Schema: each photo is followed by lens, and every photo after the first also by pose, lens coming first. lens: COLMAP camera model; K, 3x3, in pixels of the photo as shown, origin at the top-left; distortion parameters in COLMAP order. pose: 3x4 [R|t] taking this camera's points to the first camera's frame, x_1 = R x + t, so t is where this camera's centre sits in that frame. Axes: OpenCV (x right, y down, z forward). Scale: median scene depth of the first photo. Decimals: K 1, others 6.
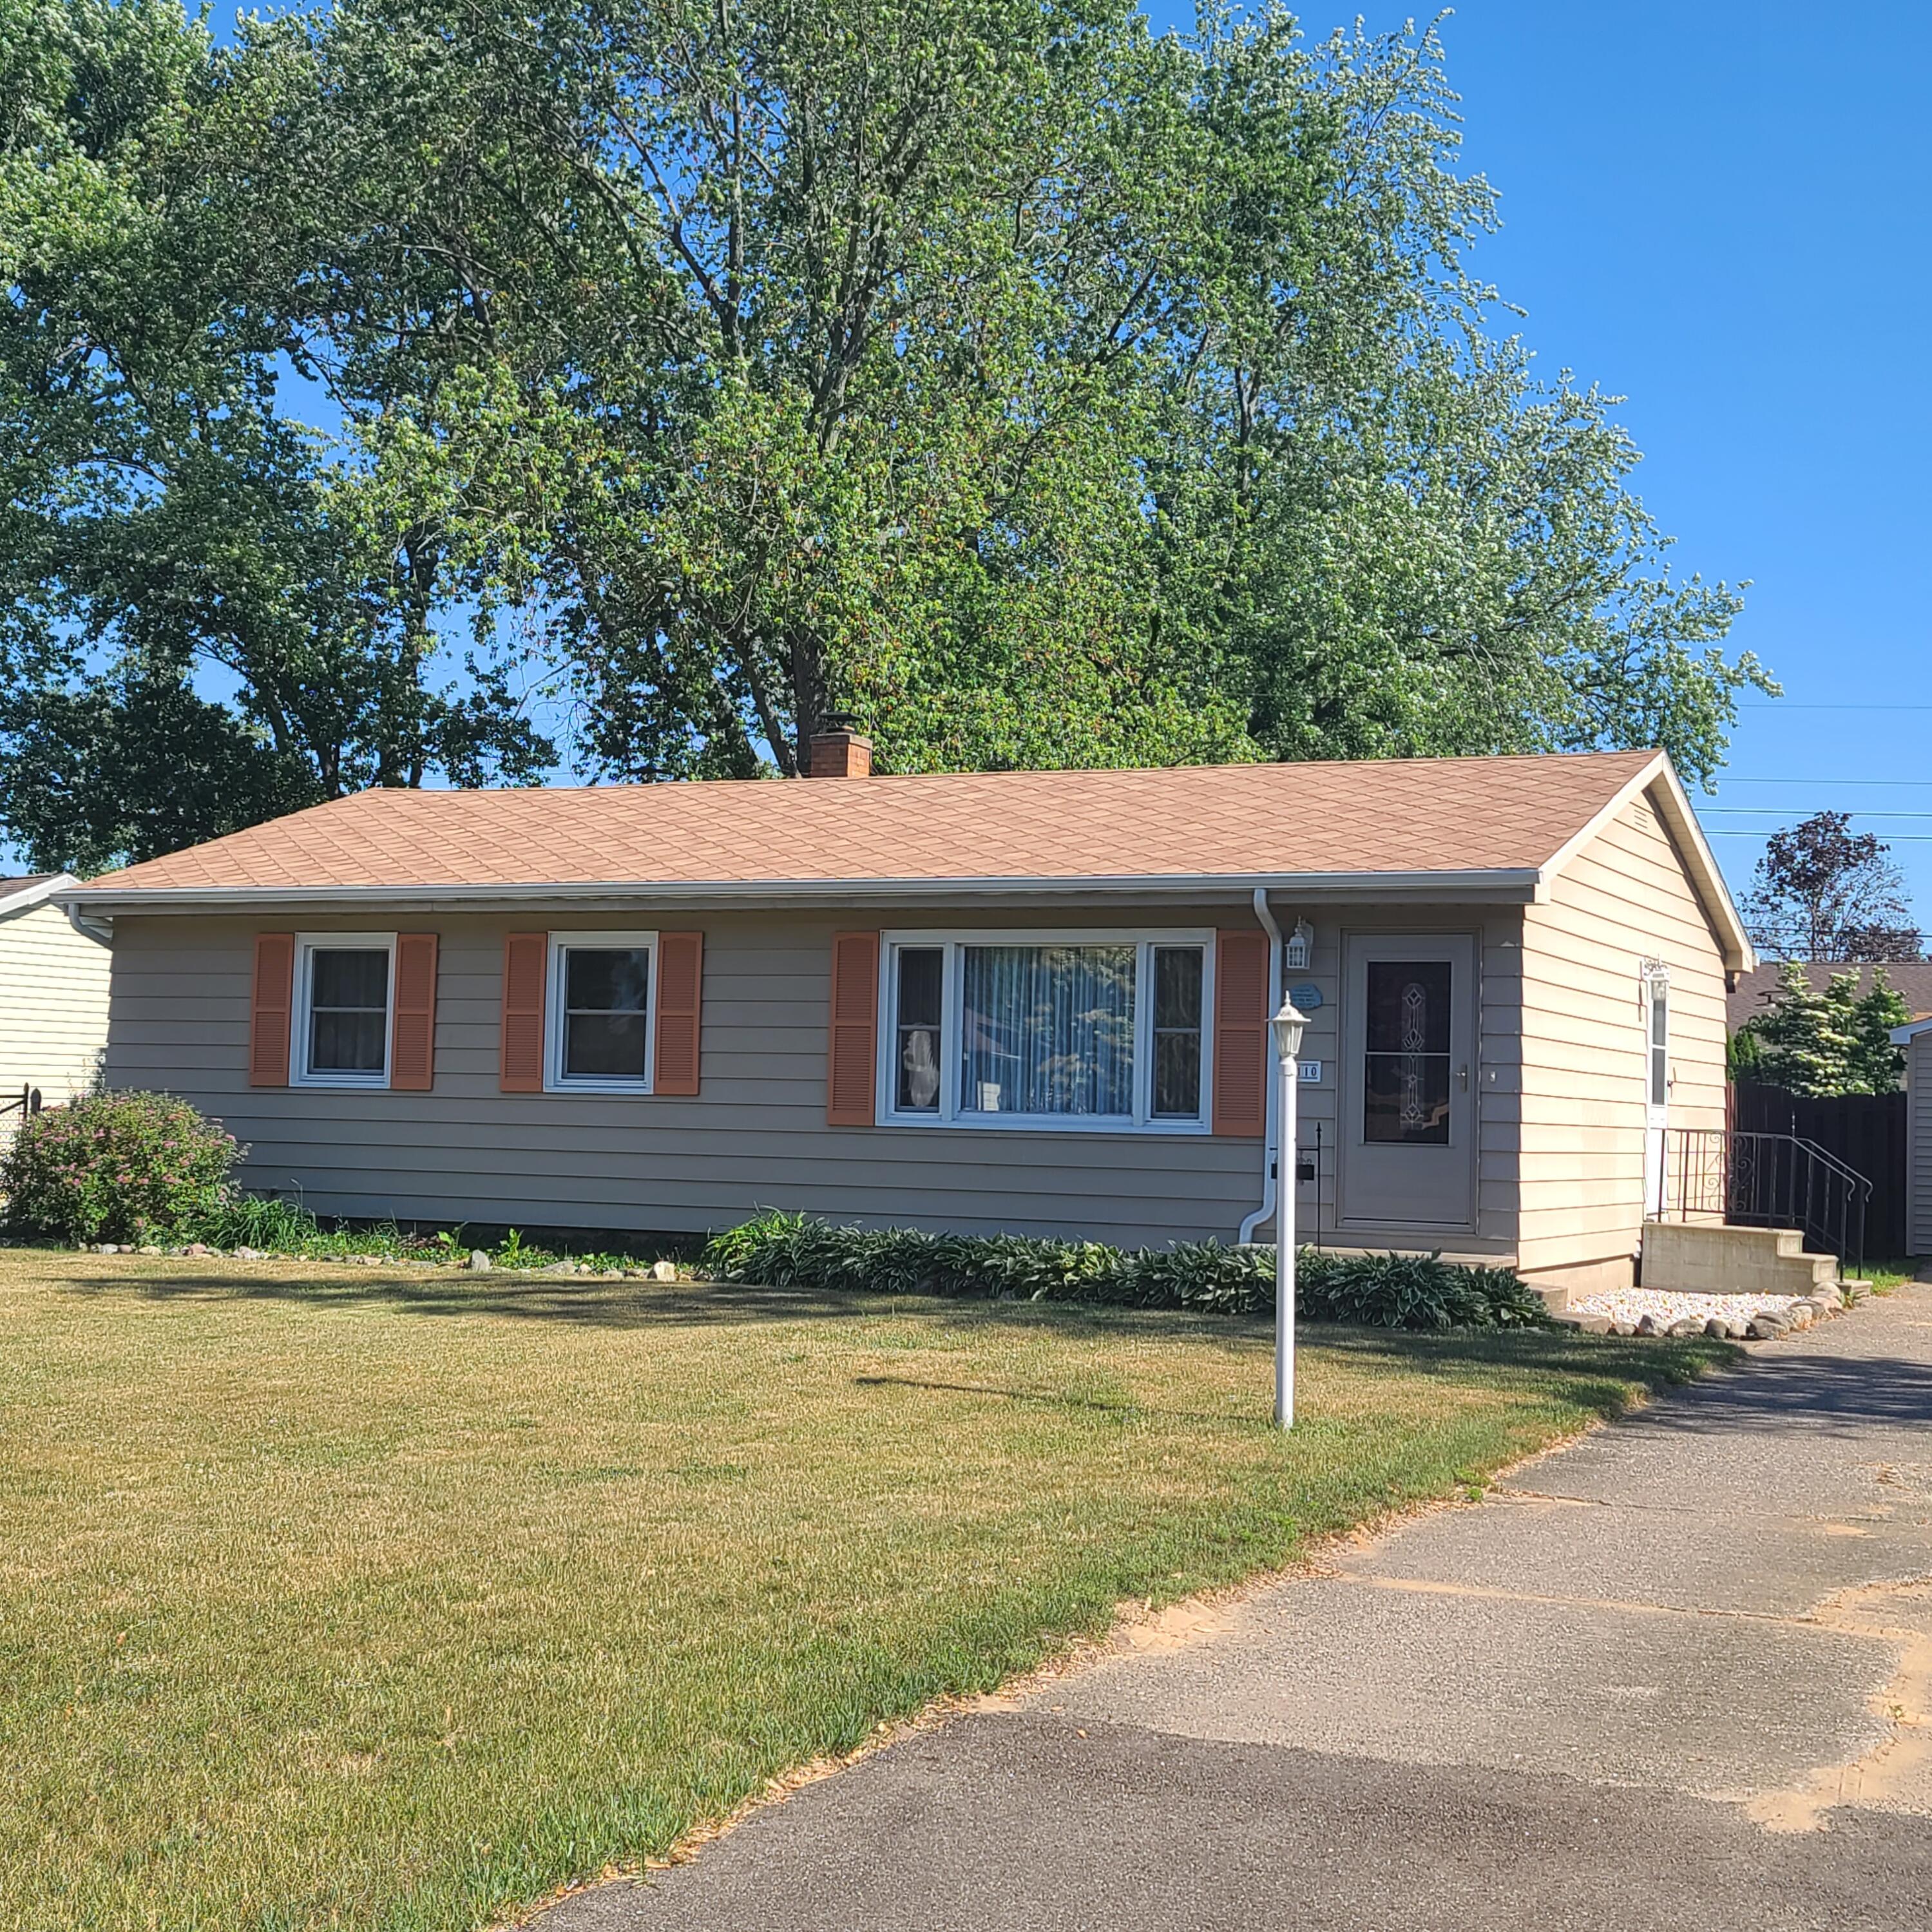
lens RADIAL K [[2839.8, 0, 966.0], [0, 2839.8, 966.0], [0, 0, 1]] dist [0.032608, 0.118446]
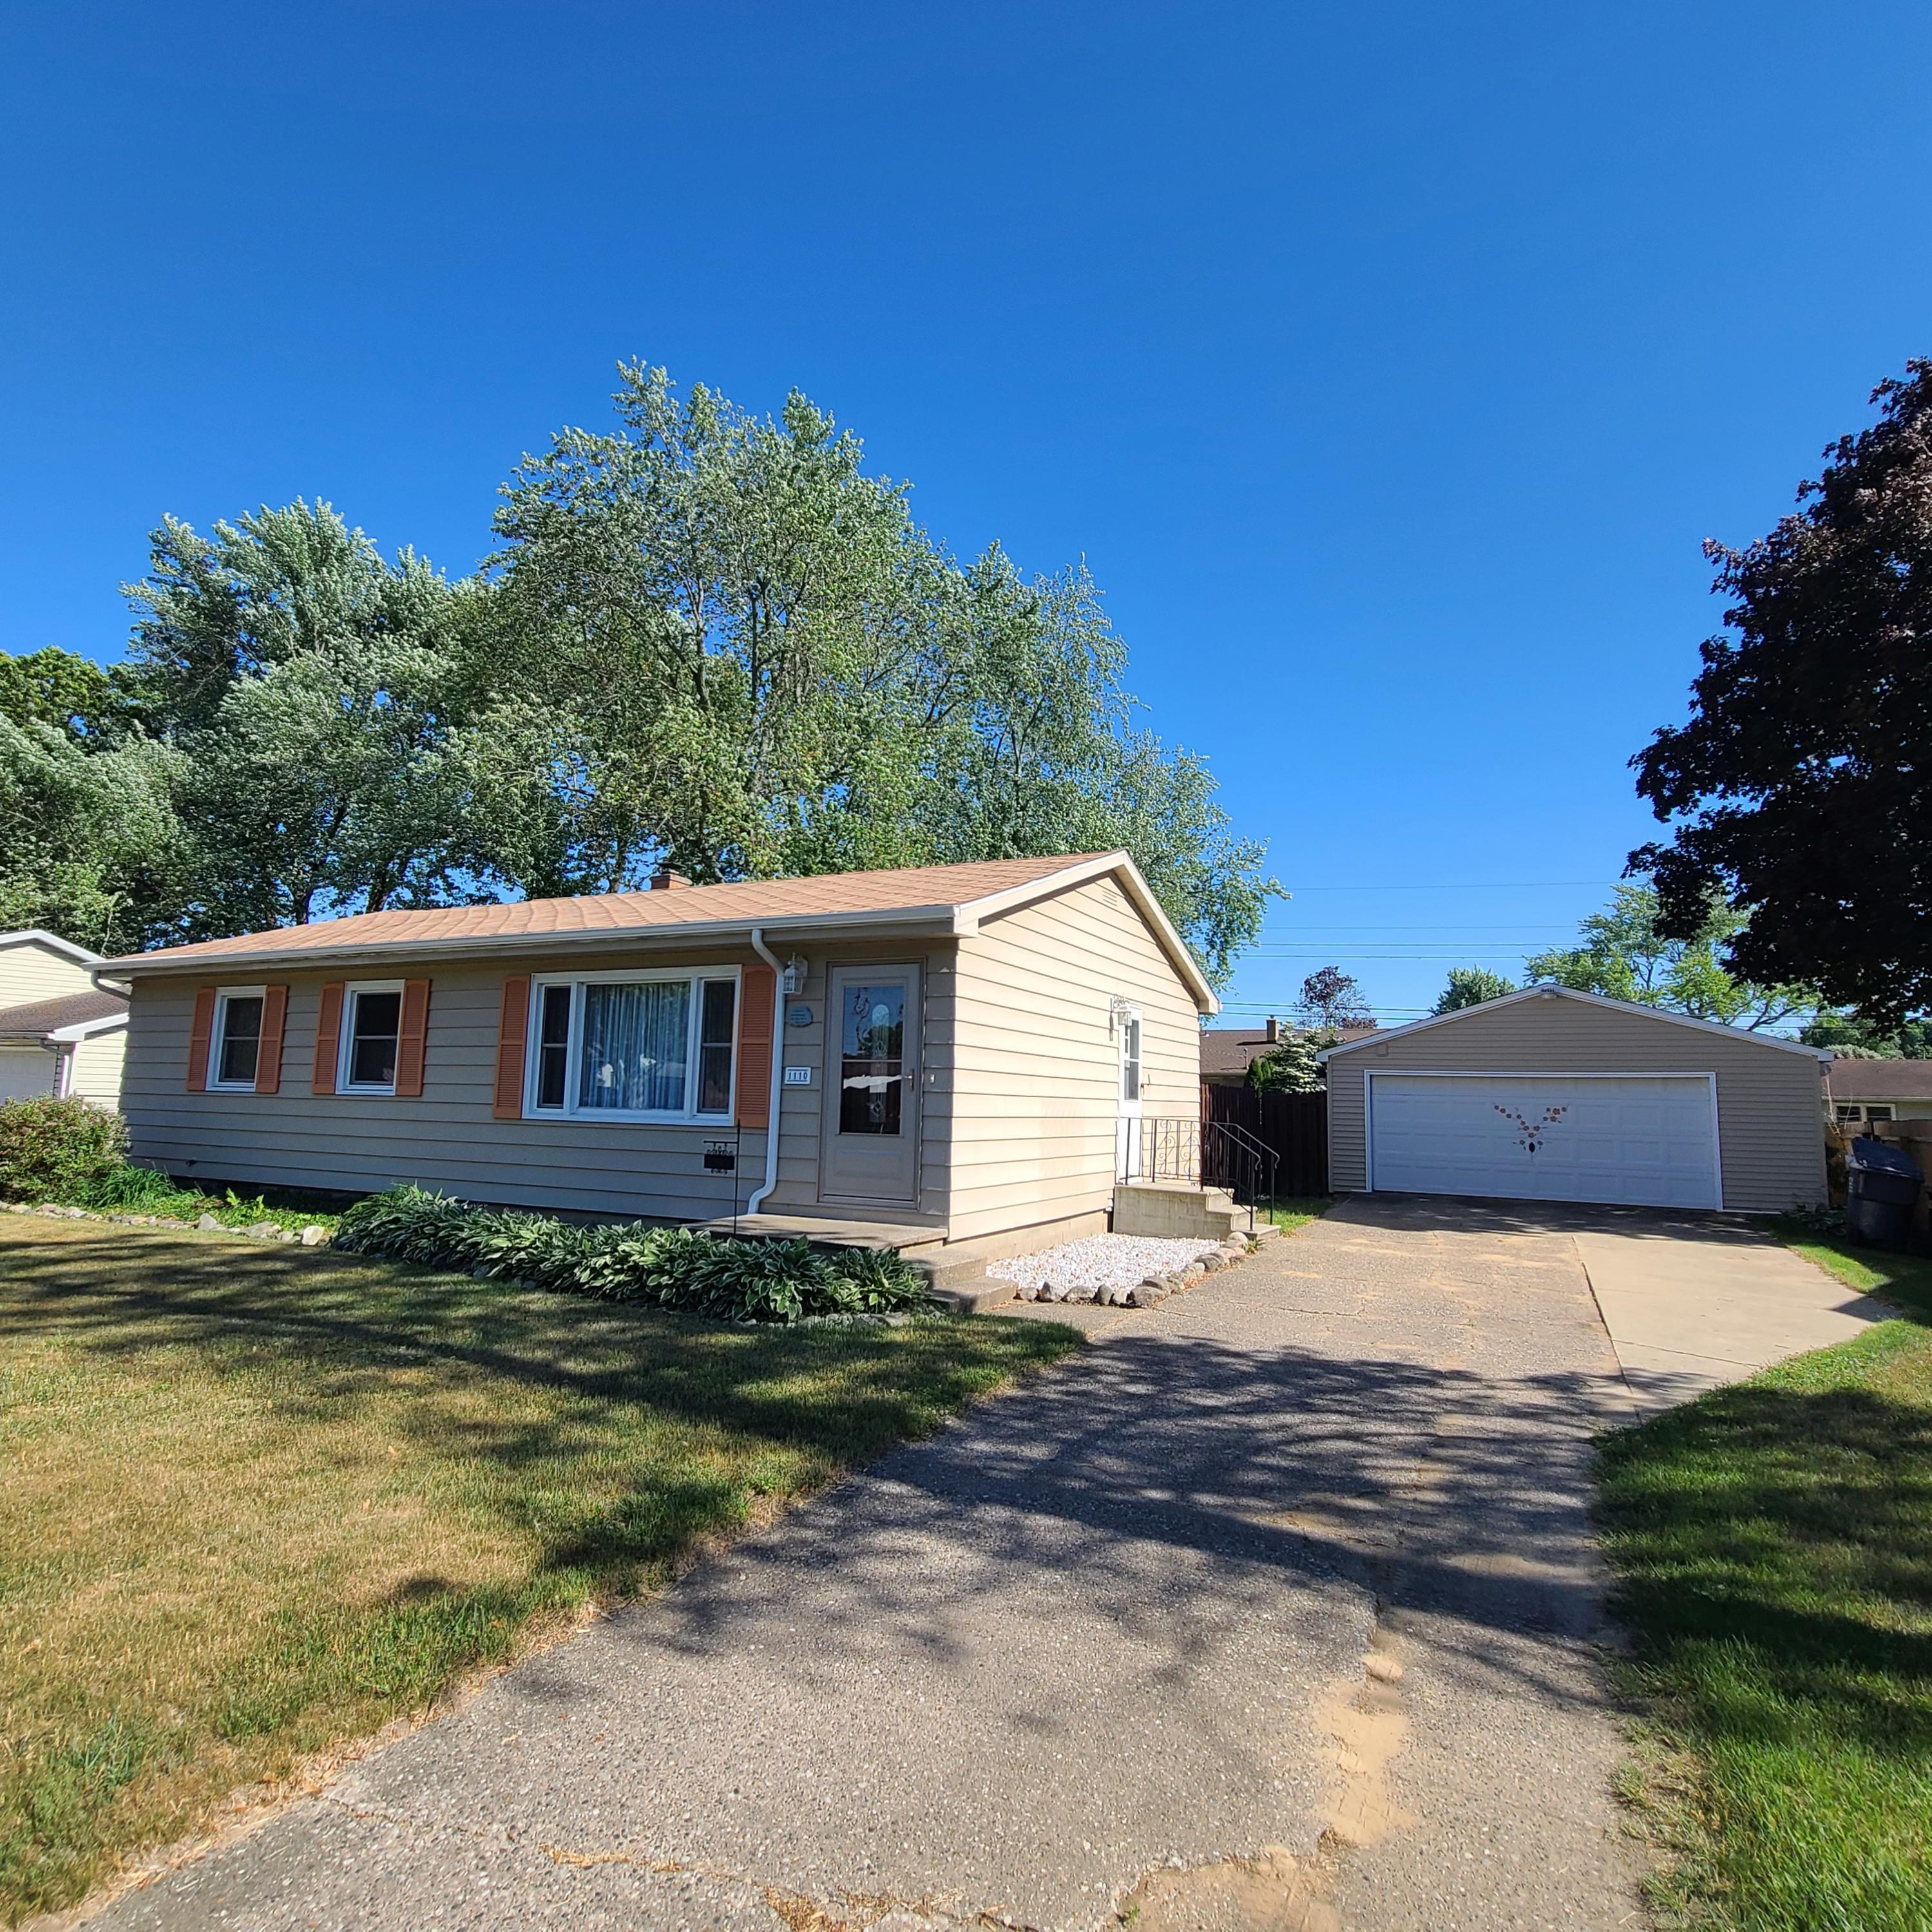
lens RADIAL K [[1147.6, 0, 966.0], [0, 1147.6, 966.0], [0, 0, 1]] dist [-0.029540, 0.018497]
pose [[0.999592, -0.007106, -0.027659, 0.187851], [0.005230, 0.997717, -0.067328, 0.021009], [0.028074, 0.067156, 0.997347, 0.445745]]
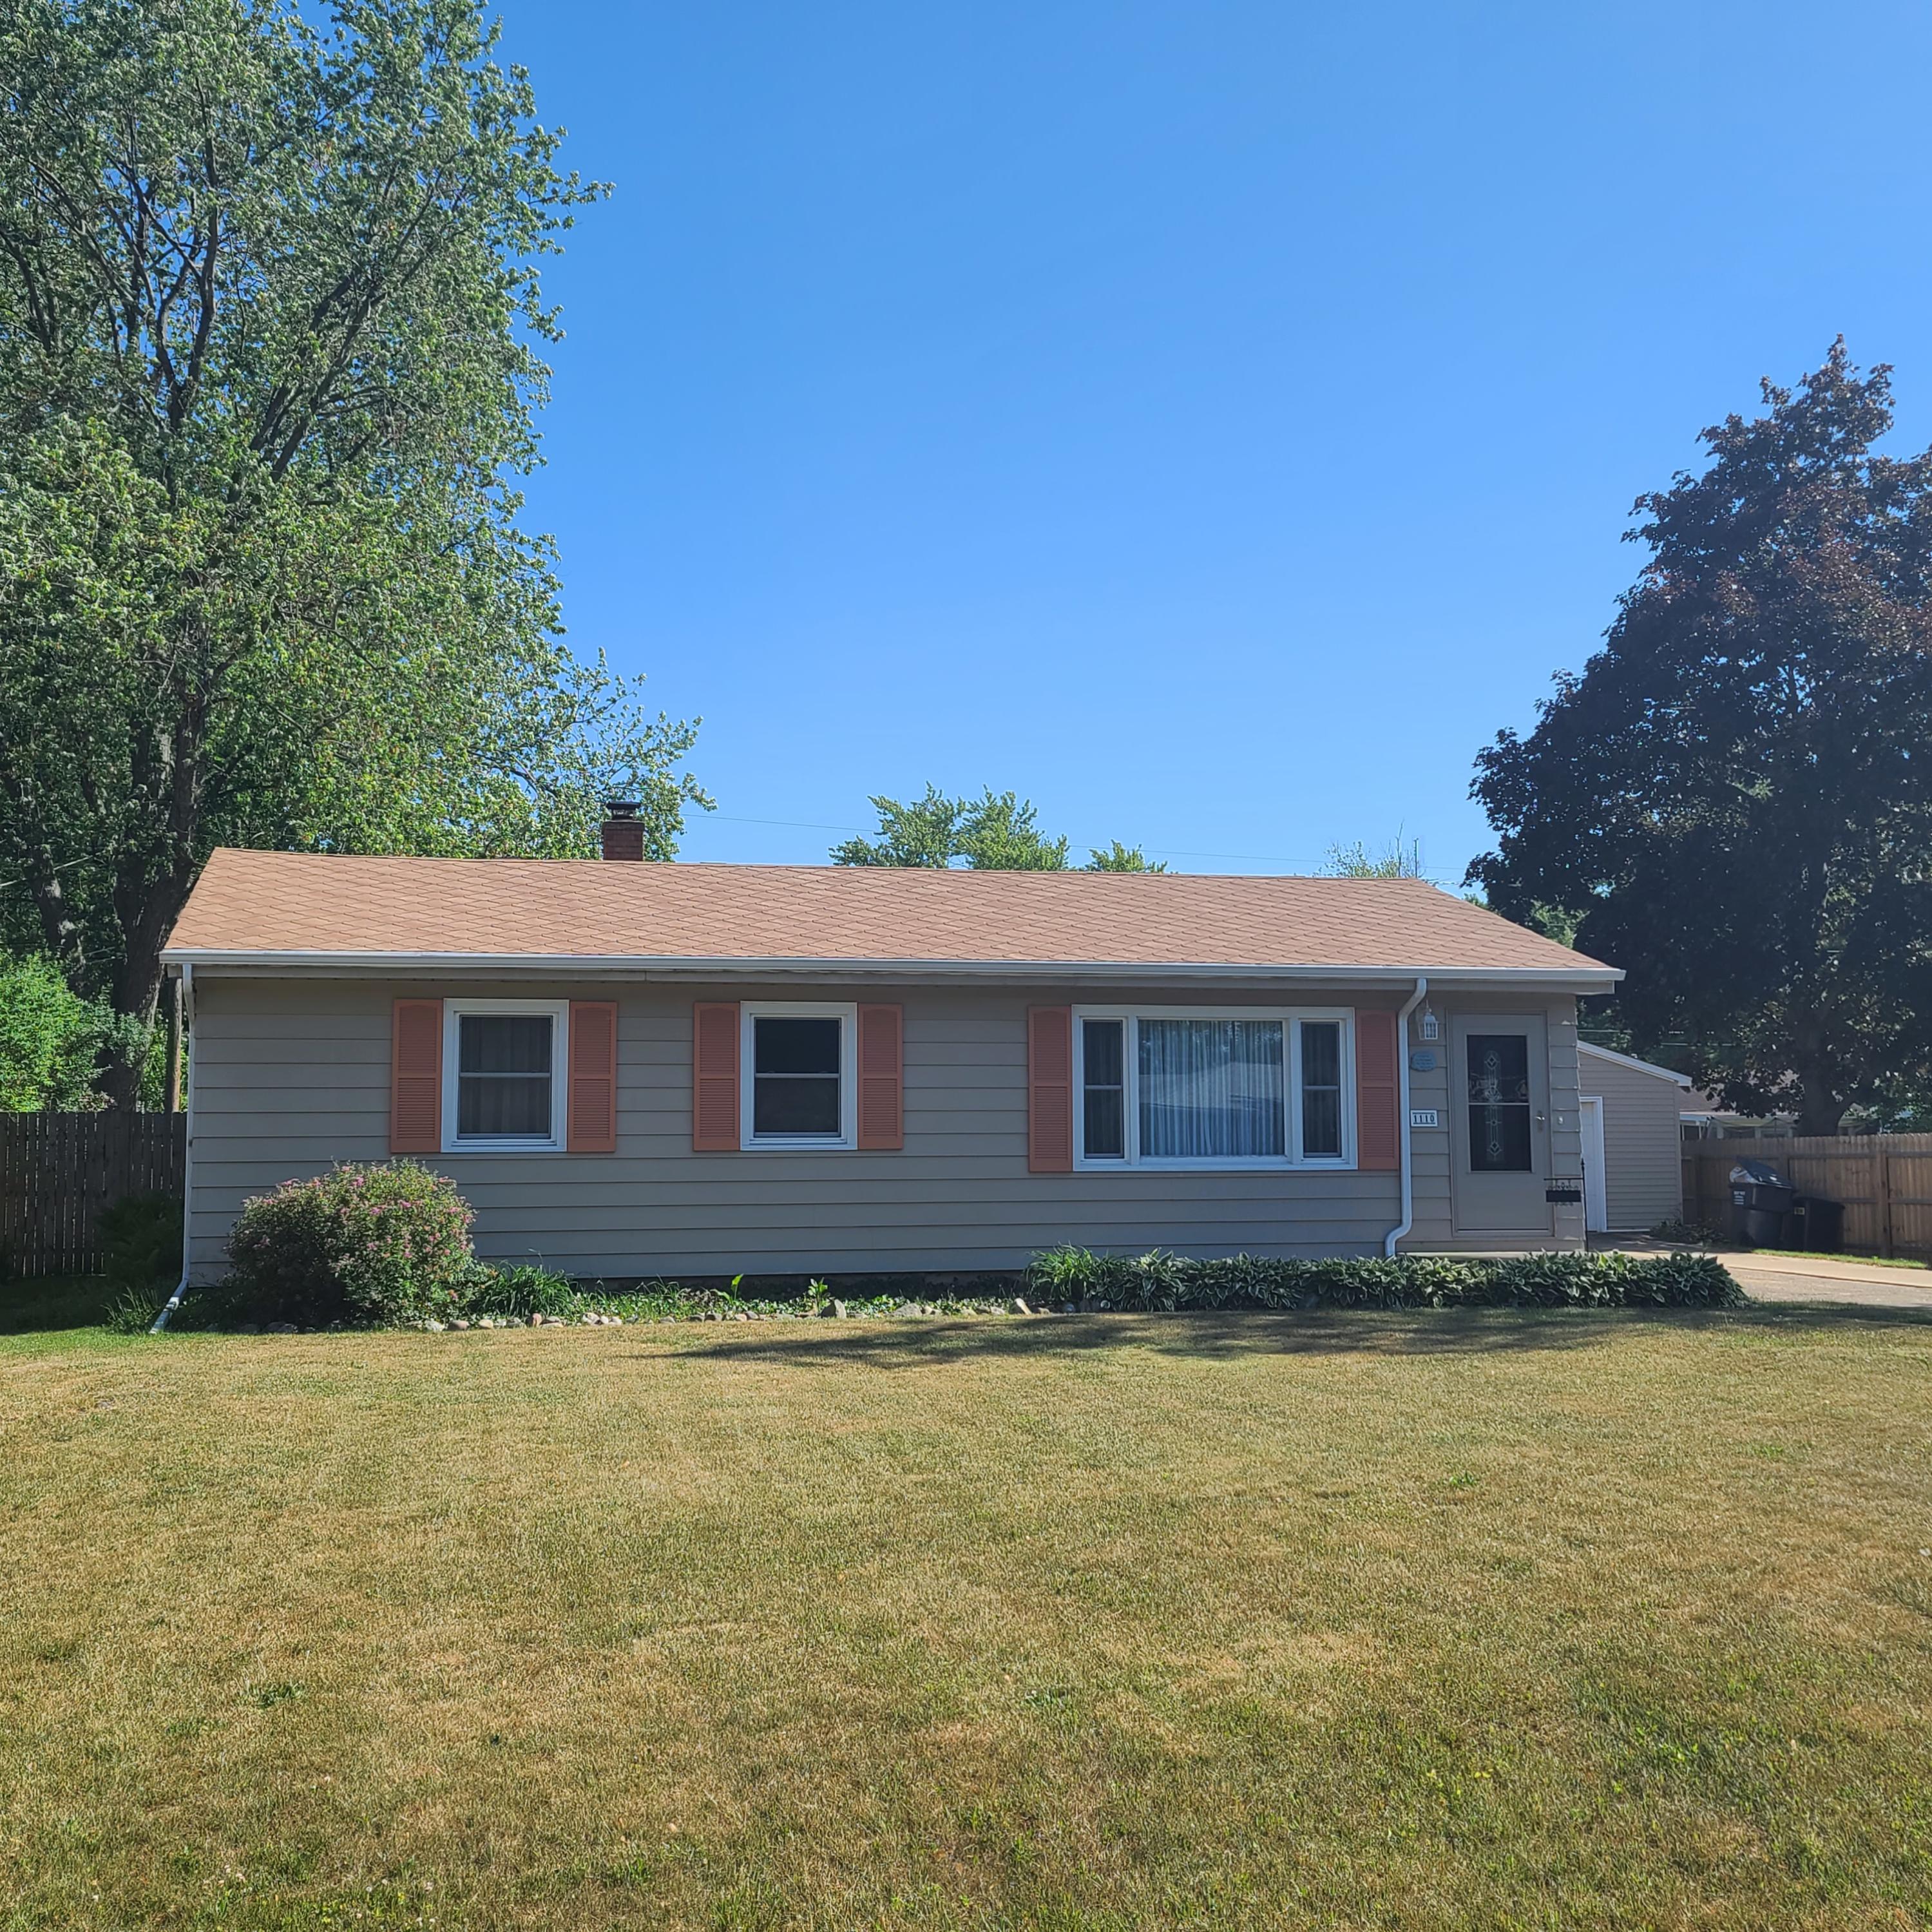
lens RADIAL K [[2235.5, 0, 966.0], [0, 2235.5, 966.0], [0, 0, 1]] dist [0.095415, -0.014580]
pose [[0.785772, 0.021484, 0.618144, -0.622166], [-0.007698, 0.999659, -0.024959, -0.005120], [-0.618469, 0.014853, 0.785669, 0.287197]]
